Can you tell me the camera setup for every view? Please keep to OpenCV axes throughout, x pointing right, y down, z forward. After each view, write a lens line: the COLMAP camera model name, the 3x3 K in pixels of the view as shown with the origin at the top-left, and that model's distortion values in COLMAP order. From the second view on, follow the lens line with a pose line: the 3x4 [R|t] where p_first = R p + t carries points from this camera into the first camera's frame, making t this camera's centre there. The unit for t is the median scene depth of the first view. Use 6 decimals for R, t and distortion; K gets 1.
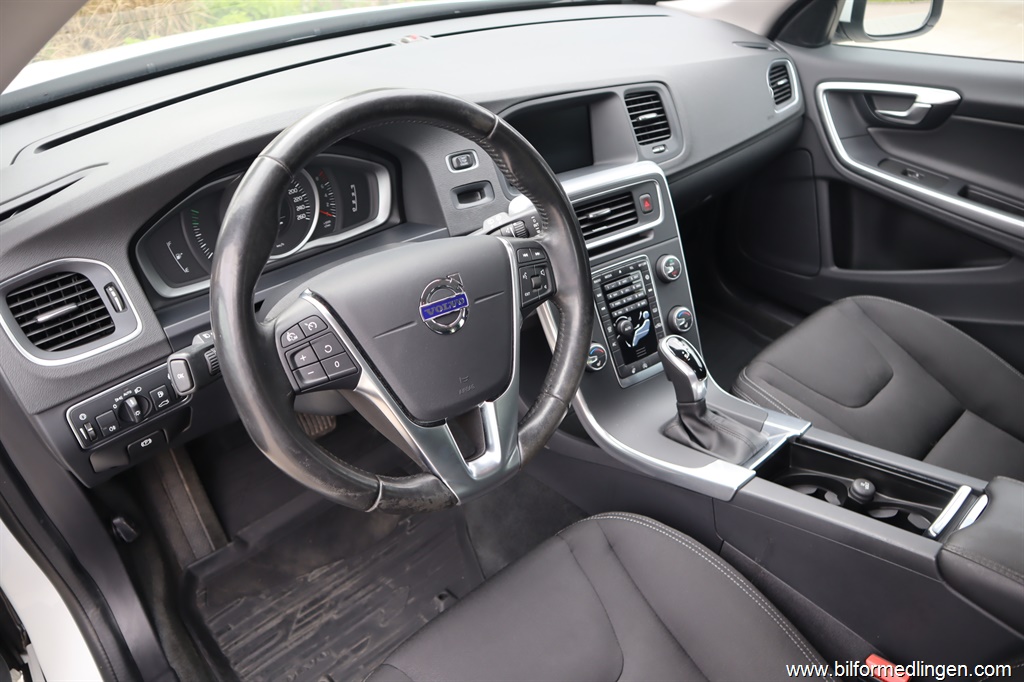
lens RADIAL K [[710.5, 0, 513.5], [0, 710.5, 347.1], [0, 0, 1]] dist [-0.127809, 0.080925]
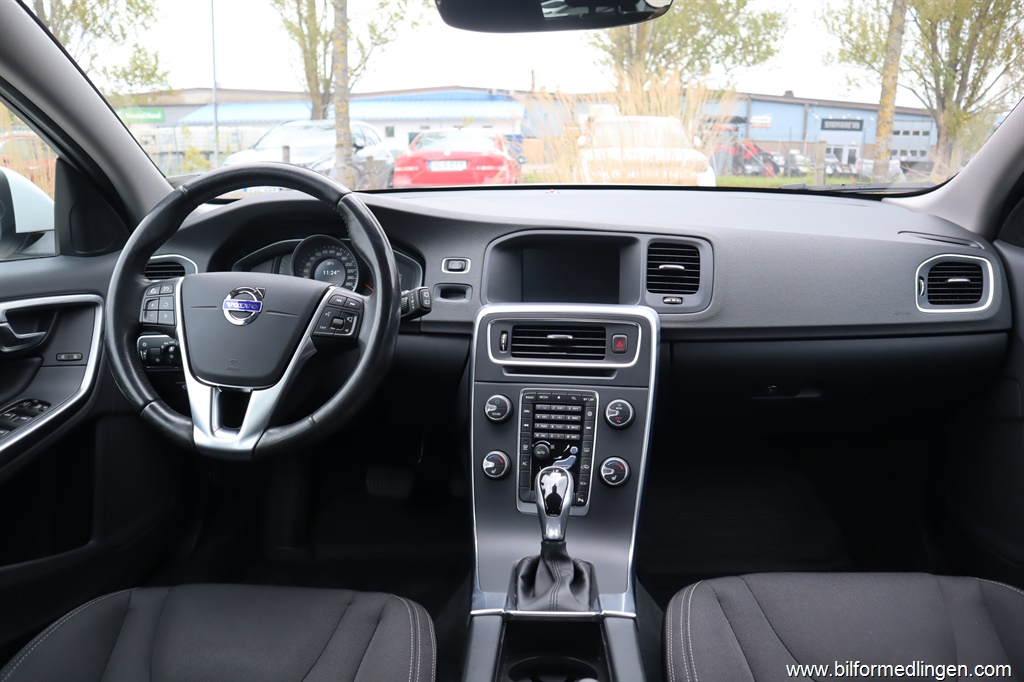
lens RADIAL K [[710.5, 0, 506.2], [0, 710.5, 325.5], [0, 0, 1]] dist [-0.127809, 0.080925]
pose [[0.708227, 0.170999, -0.684962, 0.759337], [-0.397866, 0.898151, -0.187158, 0.017574], [0.583196, 0.405073, 0.704130, 0.222111]]
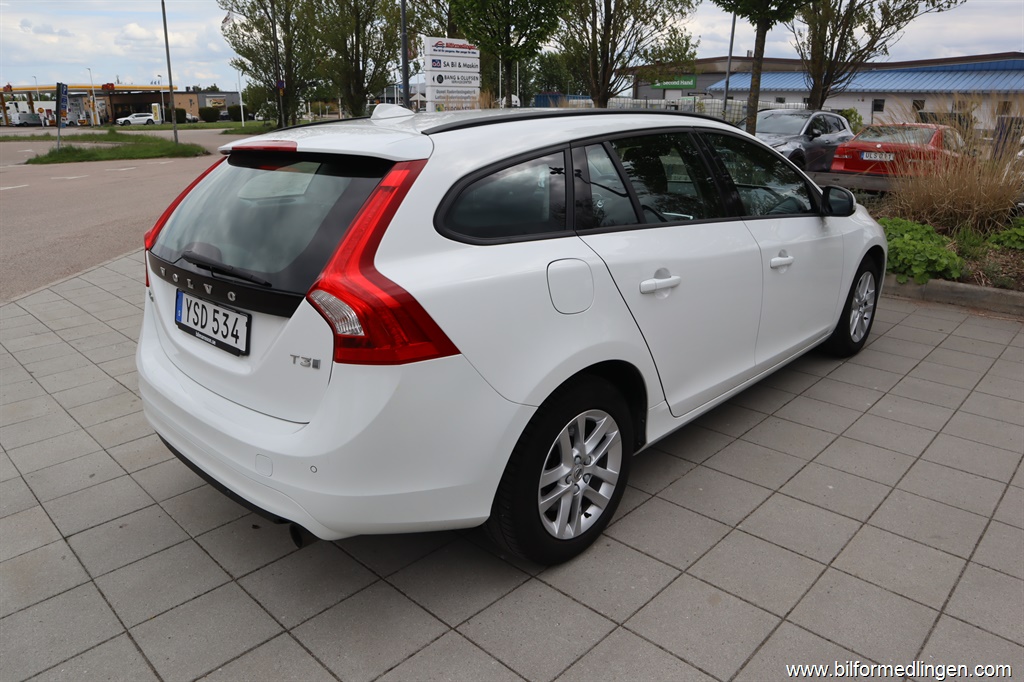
lens RADIAL K [[710.5, 0, 512.8], [0, 710.5, 346.5], [0, 0, 1]] dist [-0.127809, 0.080925]
pose [[0.094767, 0.316067, -0.943992, 4.219709], [-0.566263, 0.797021, 0.210011, 0.079209], [0.818759, 0.514646, 0.254508, -0.489129]]
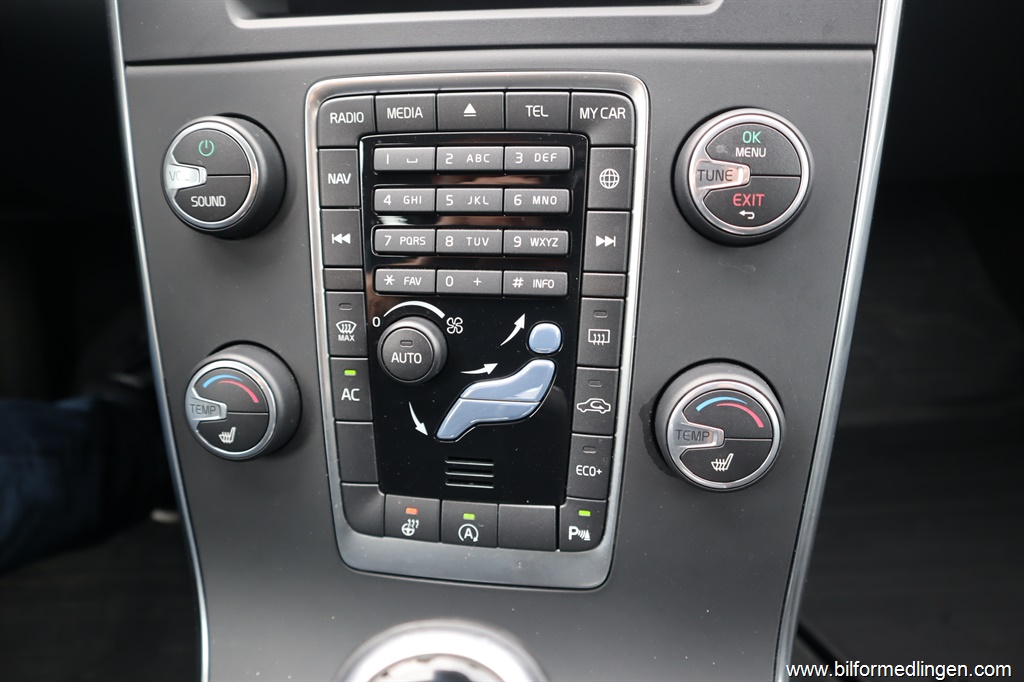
lens RADIAL K [[710.5, 0, 511.1], [0, 710.5, 337.0], [0, 0, 1]] dist [-0.127809, 0.080925]
pose [[0.769855, 0.378645, -0.513762, 0.301722], [-0.342960, 0.924328, 0.167320, -0.082259], [0.538240, 0.047387, 0.841458, 0.825912]]
